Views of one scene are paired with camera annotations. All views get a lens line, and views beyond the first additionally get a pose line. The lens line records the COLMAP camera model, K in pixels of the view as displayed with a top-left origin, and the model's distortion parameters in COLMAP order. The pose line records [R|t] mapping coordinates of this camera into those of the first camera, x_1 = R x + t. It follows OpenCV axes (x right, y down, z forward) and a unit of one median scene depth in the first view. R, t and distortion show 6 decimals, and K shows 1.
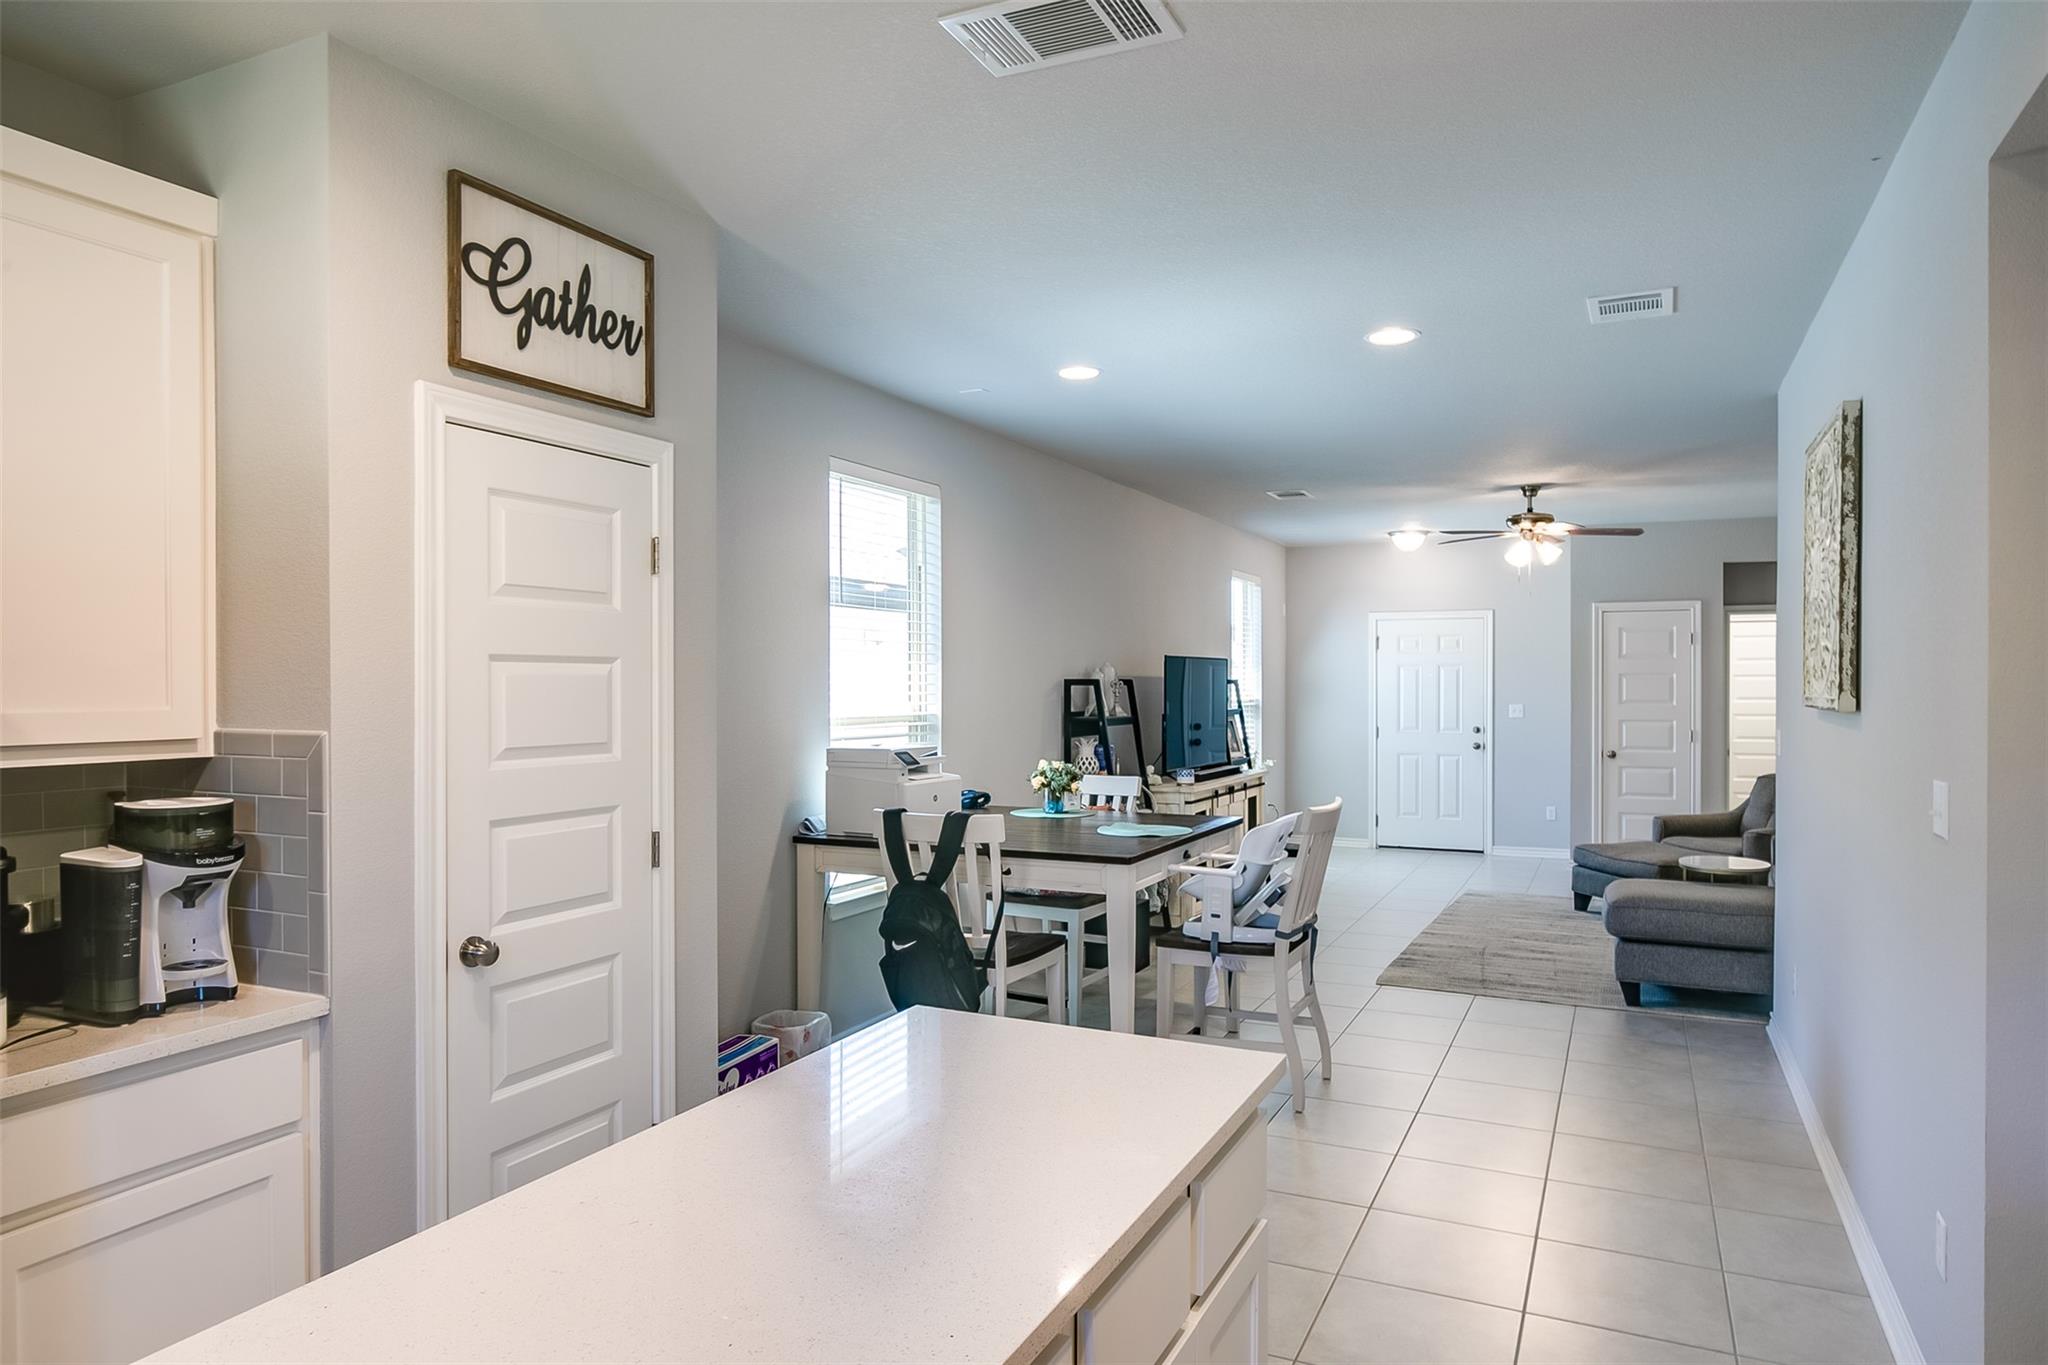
lens RADIAL K [[1249.3, 0, 1025.9], [0, 1249.3, 697.5], [0, 0, 1]] dist [-0.009100, -0.001666]
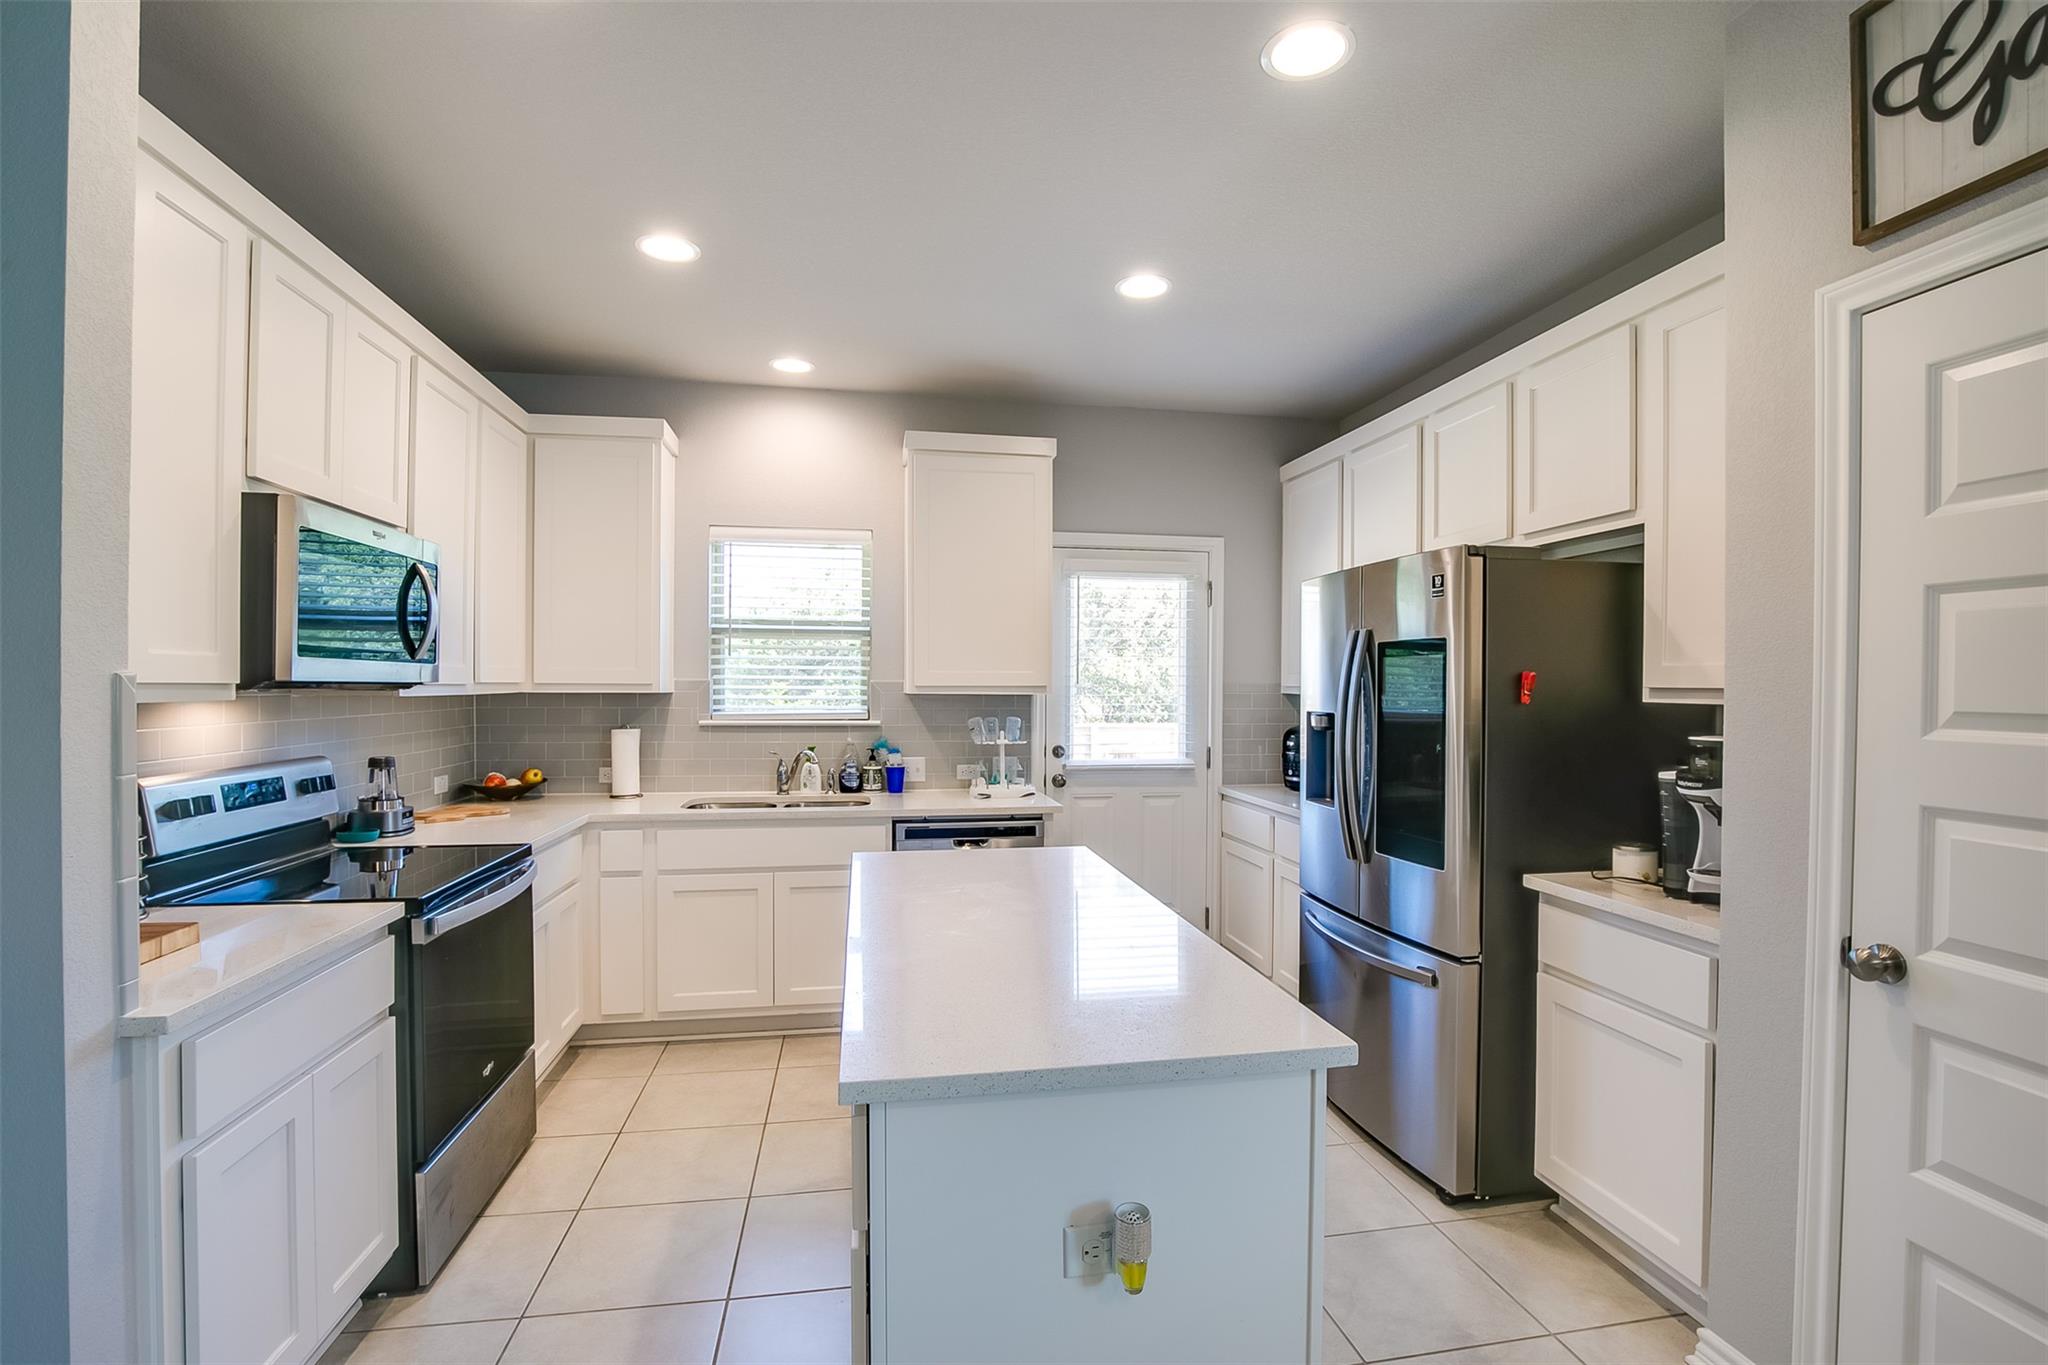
lens RADIAL K [[942.3, 0, 1009.6], [0, 942.3, 686.6], [0, 0, 1]] dist [-0.026165, 0.002514]
pose [[-0.821507, 0.000233, -0.570198, 0.112840], [-0.011913, 0.999775, 0.017572, 0.007730], [0.570073, 0.021229, -0.821320, 0.377213]]
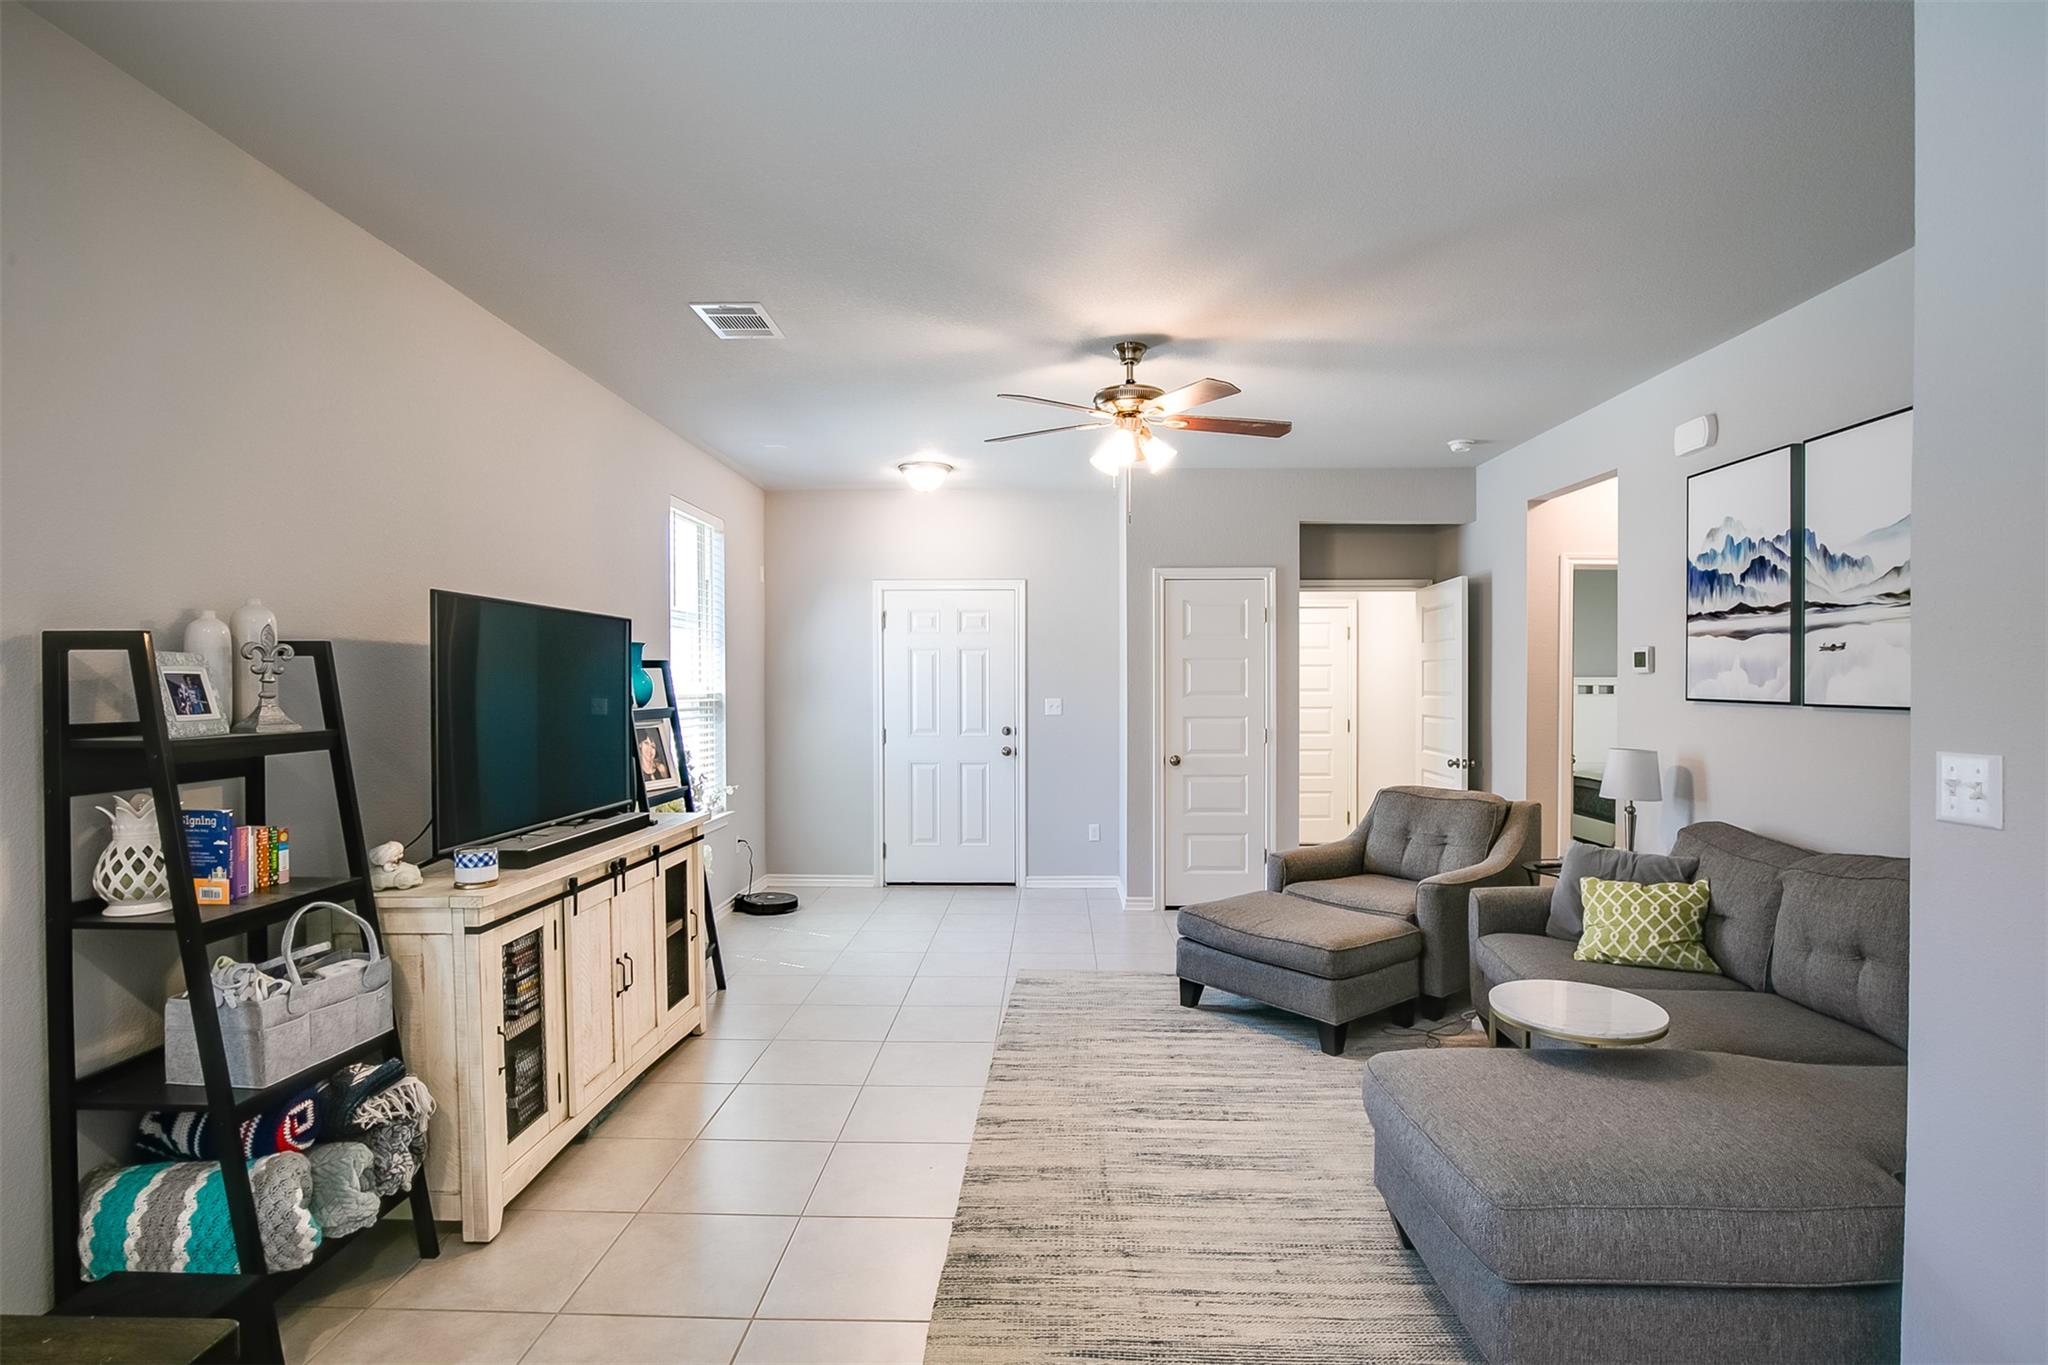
lens RADIAL K [[1011.6, 0, 1018.6], [0, 1011.6, 691.5], [0, 0, 1]] dist [-0.041883, -0.000676]
pose [[0.915151, -0.004576, 0.403086, 0.146763], [0.006585, 0.999972, -0.003598, 0.004204], [-0.403058, 0.005947, 0.915155, 0.547791]]
